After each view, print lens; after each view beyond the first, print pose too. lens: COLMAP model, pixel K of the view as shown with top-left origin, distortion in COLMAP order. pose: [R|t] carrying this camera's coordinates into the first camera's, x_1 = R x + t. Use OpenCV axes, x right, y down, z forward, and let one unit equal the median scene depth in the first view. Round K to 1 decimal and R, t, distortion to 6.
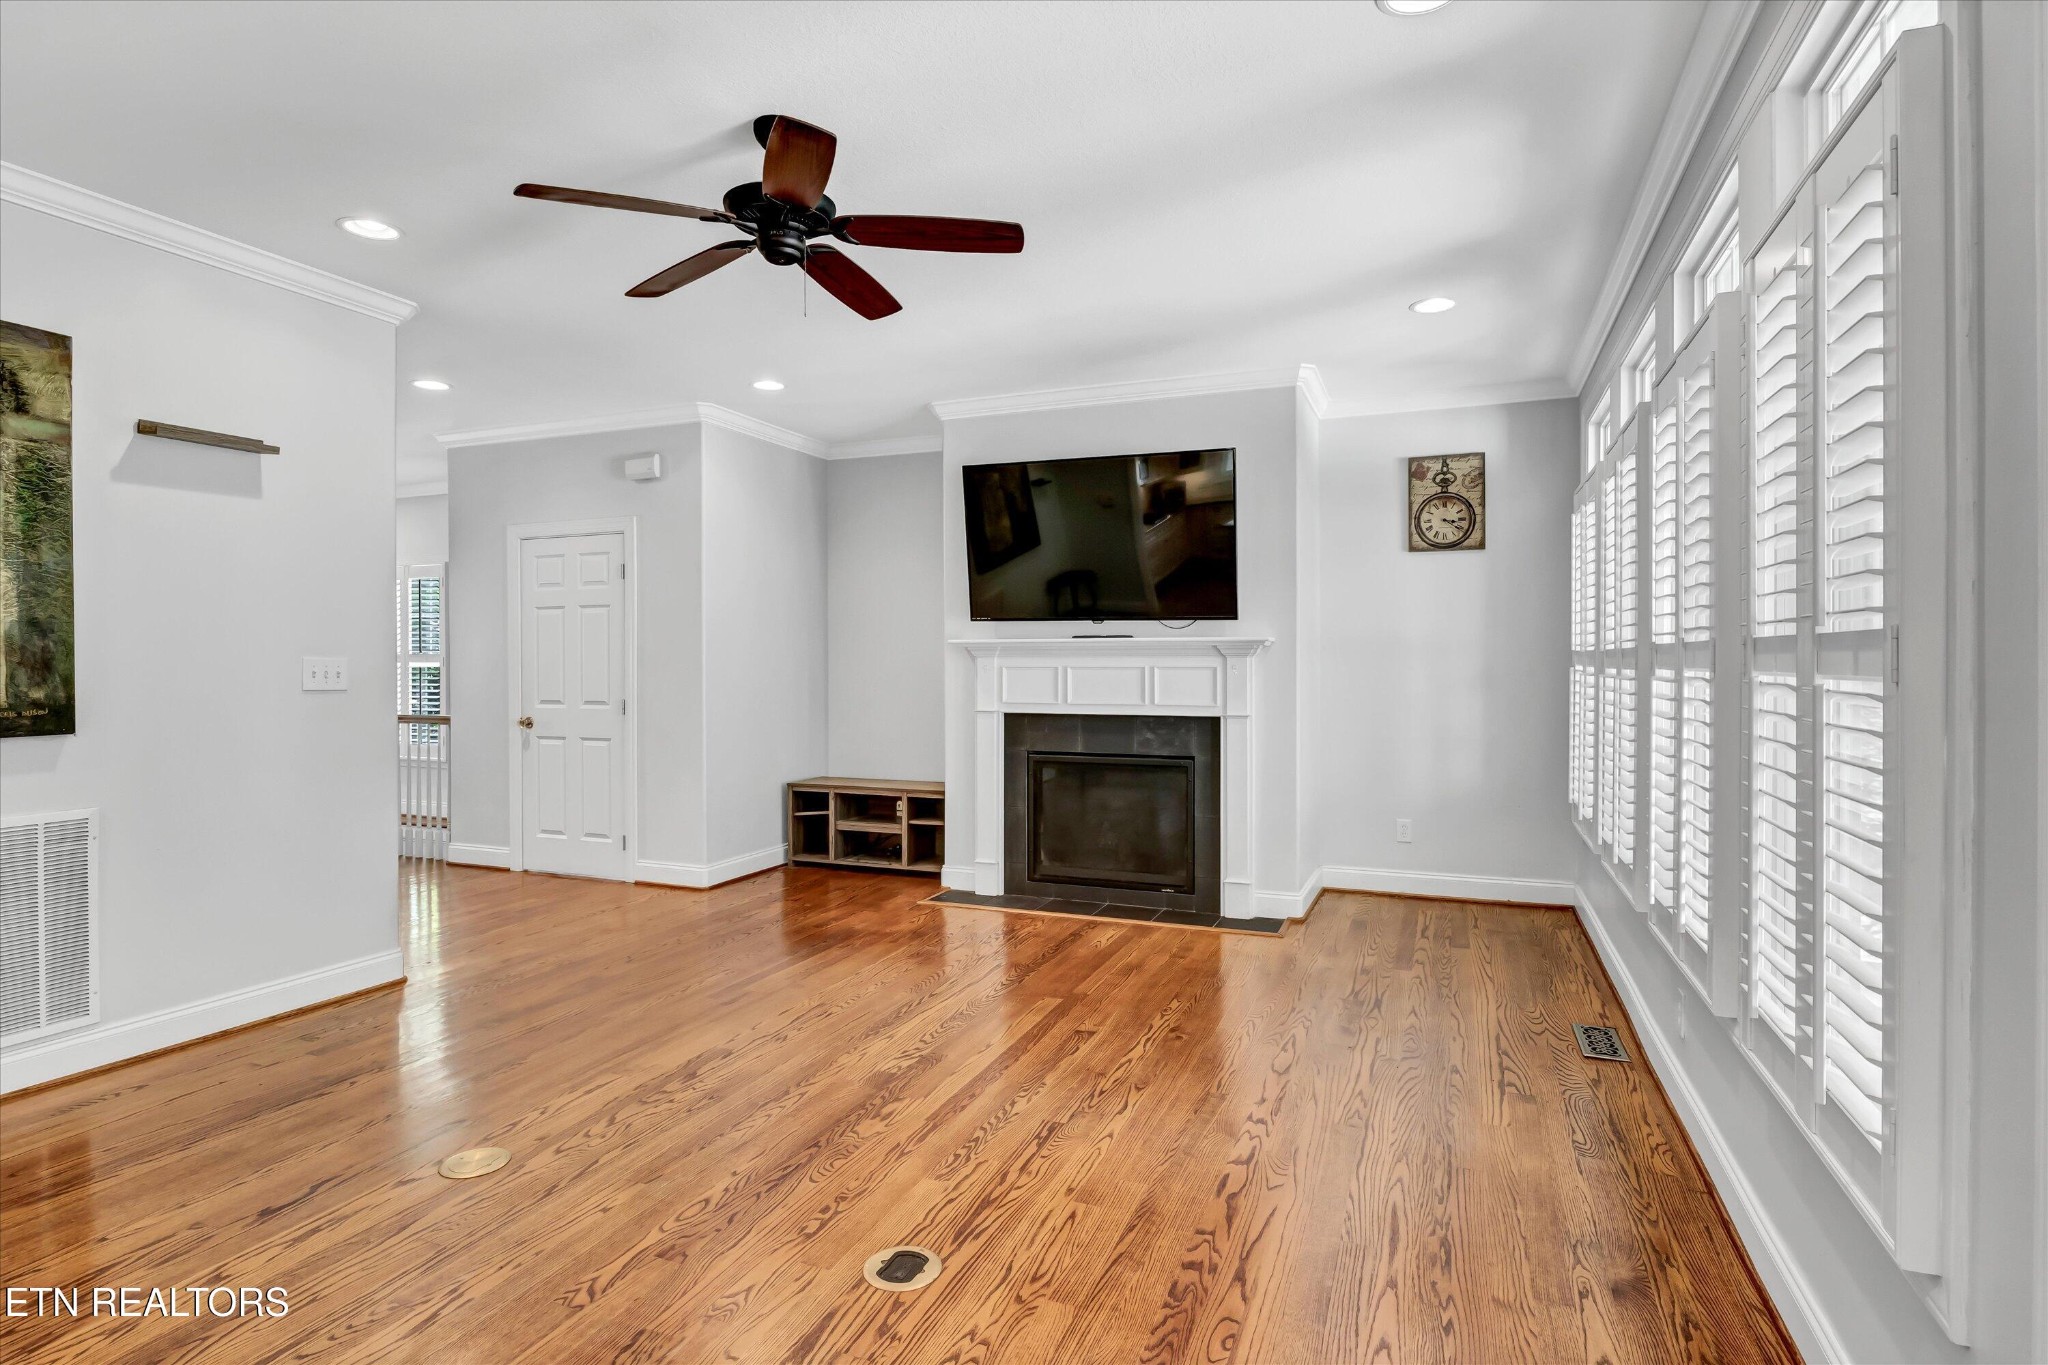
lens RADIAL K [[1049.7, 0, 1024.4], [0, 1049.7, 671.3], [0, 0, 1]] dist [-0.004418, -0.002073]
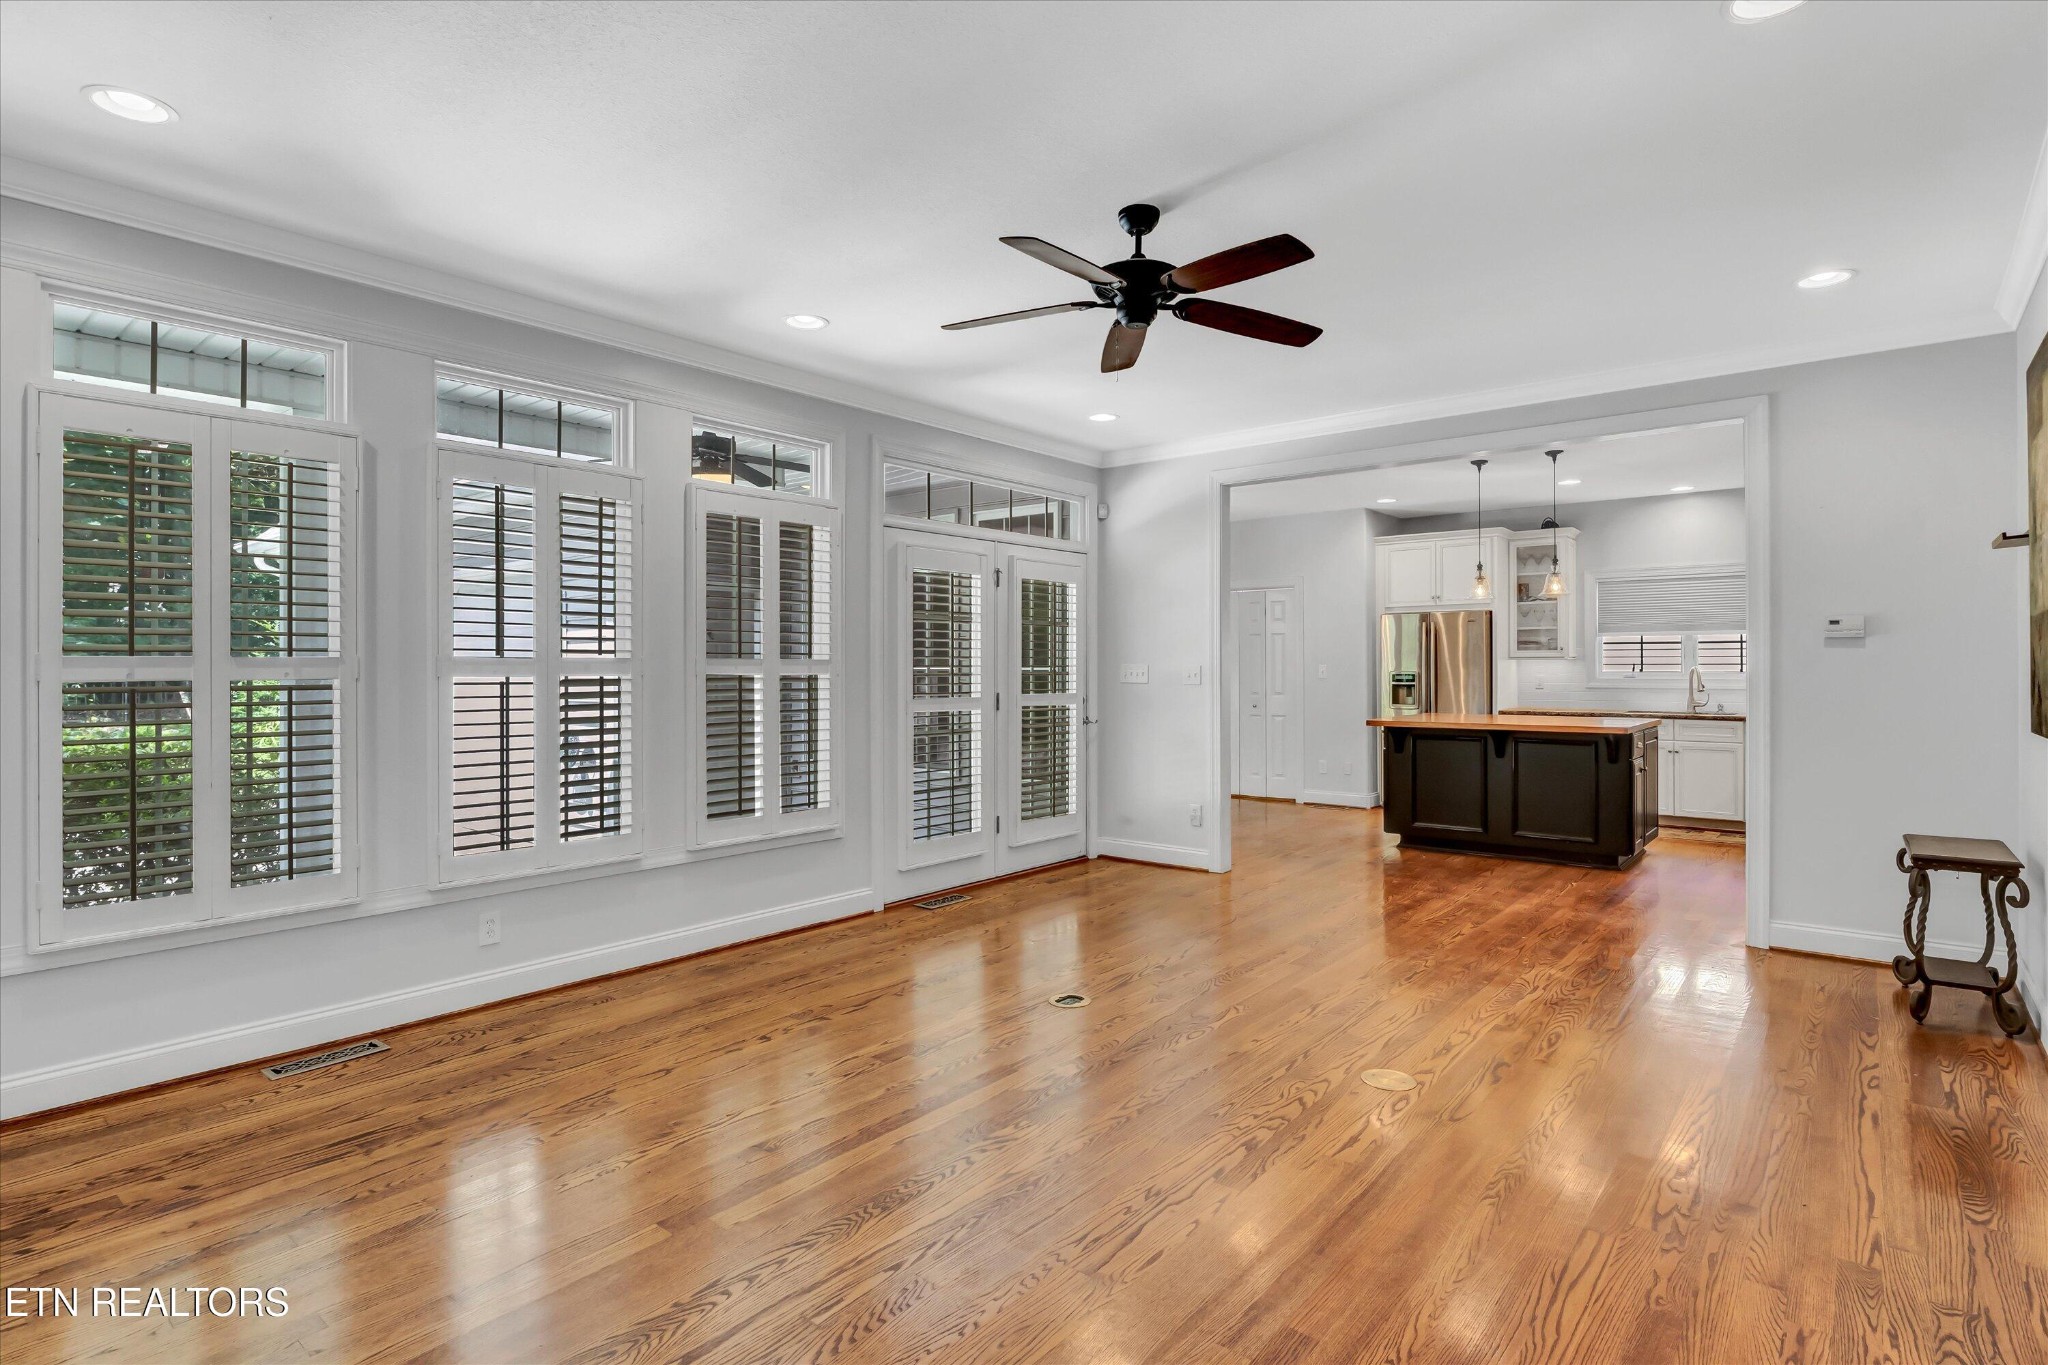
lens RADIAL K [[1049.7, 0, 1028.6], [0, 1049.7, 678.7], [0, 0, 1]] dist [-0.004418, -0.002073]
pose [[-0.955509, 0.001312, 0.294958, -0.412231], [0.007534, 0.999772, 0.019958, -0.018953], [-0.294864, 0.021293, -0.955302, 1.935930]]
